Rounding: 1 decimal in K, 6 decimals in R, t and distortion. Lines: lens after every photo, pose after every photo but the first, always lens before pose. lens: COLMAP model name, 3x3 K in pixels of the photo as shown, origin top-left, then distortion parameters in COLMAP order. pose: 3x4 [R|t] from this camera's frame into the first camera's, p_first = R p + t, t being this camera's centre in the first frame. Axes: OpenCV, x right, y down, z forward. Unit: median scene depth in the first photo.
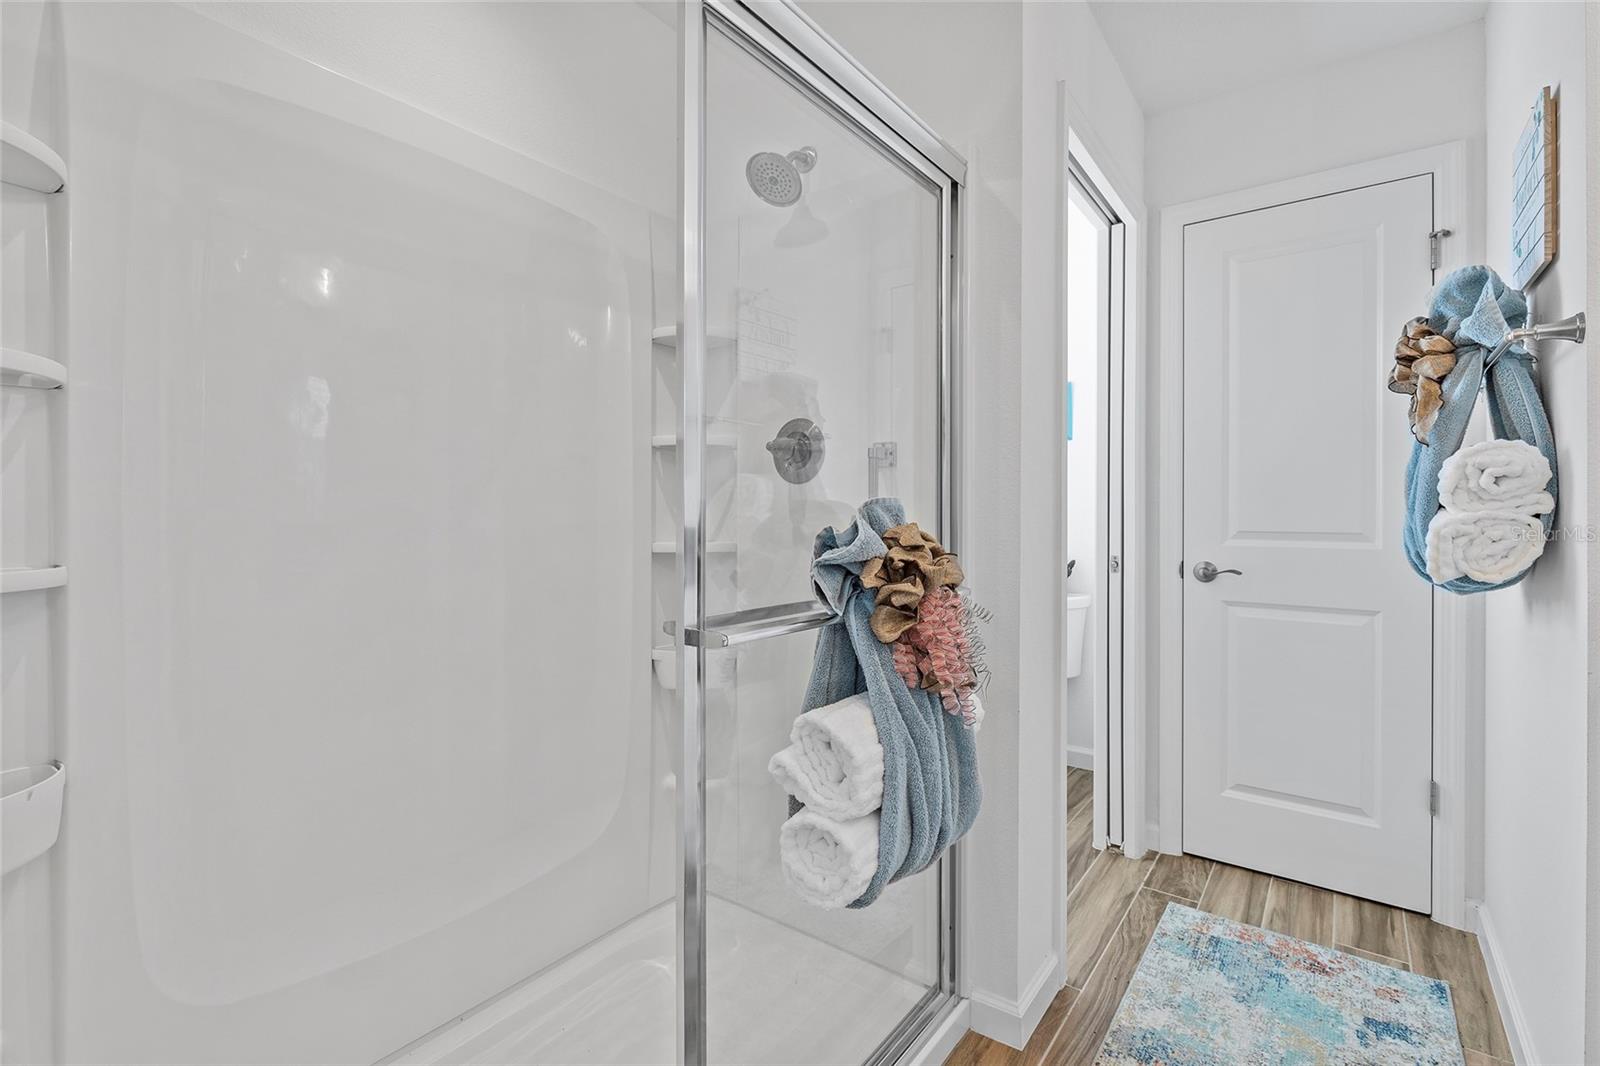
lens RADIAL K [[728.0, 0, 799.0], [0, 728.0, 514.5], [0, 0, 1]] dist [0.000174, -0.000471]
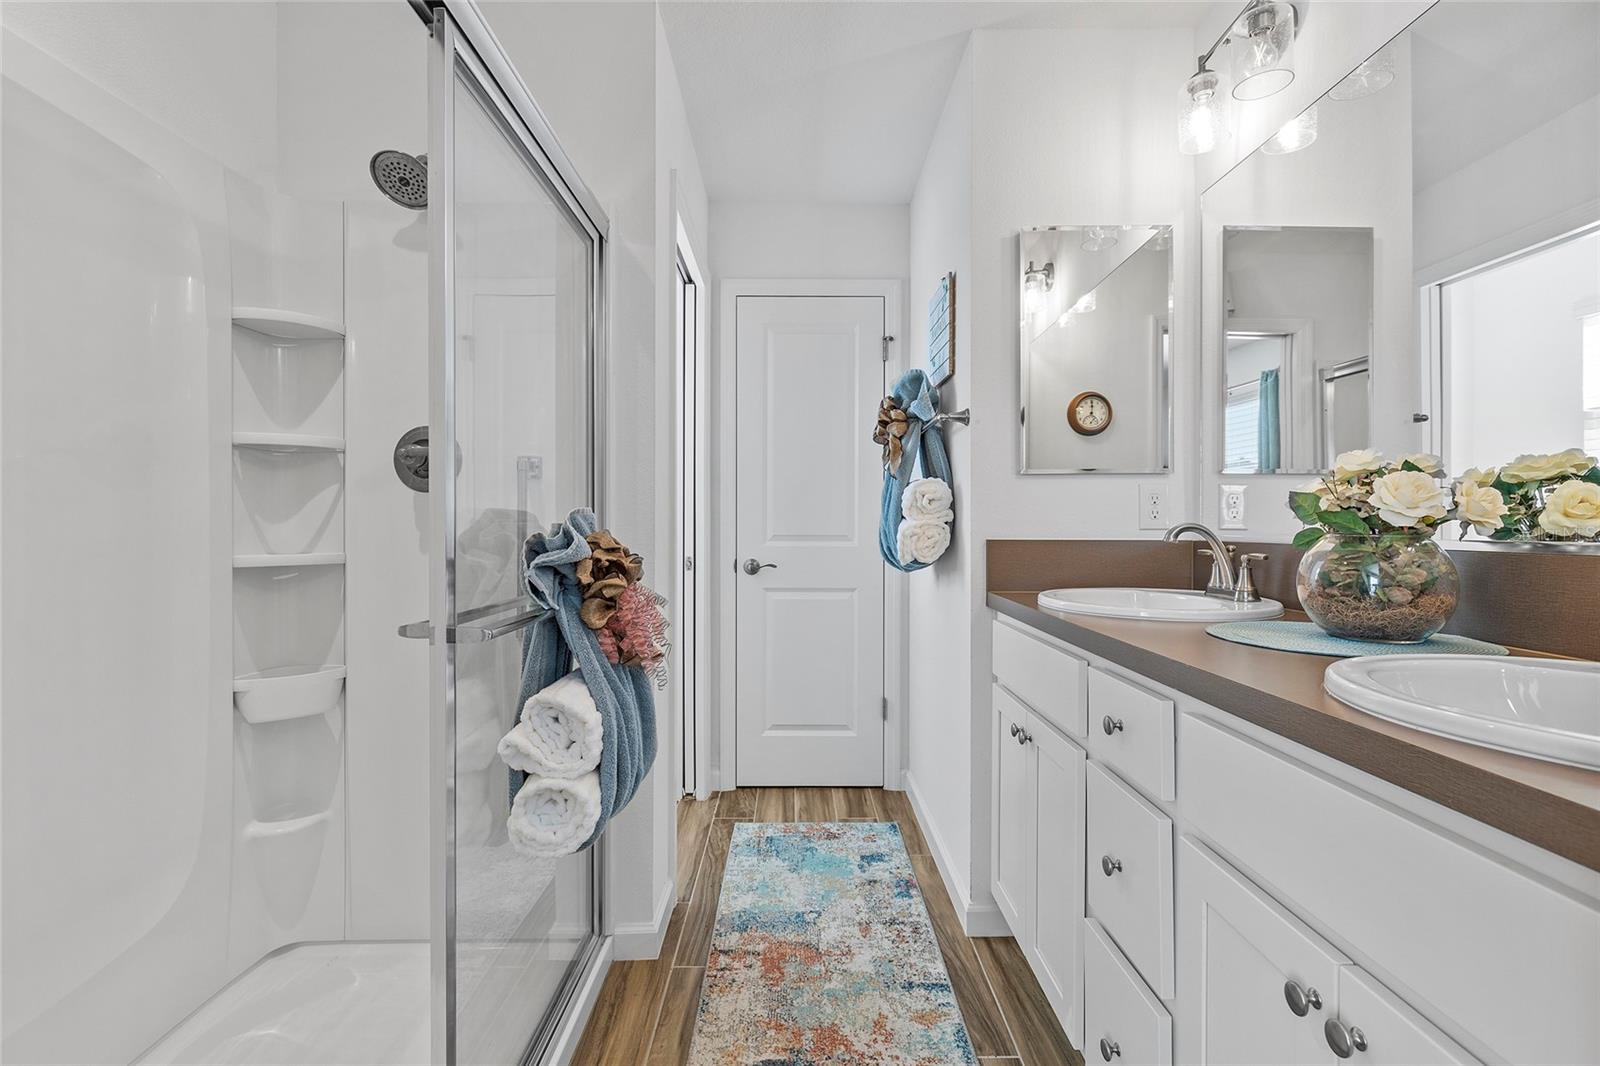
lens RADIAL K [[720.4, 0, 799.3], [0, 720.4, 527.9], [0, 0, 1]] dist [0.007517, -0.000025]
pose [[0.792065, -0.006100, 0.610406, -0.236941], [0.002190, 0.999972, 0.007152, 0.000700], [-0.610432, -0.004328, 0.792057, -0.105621]]
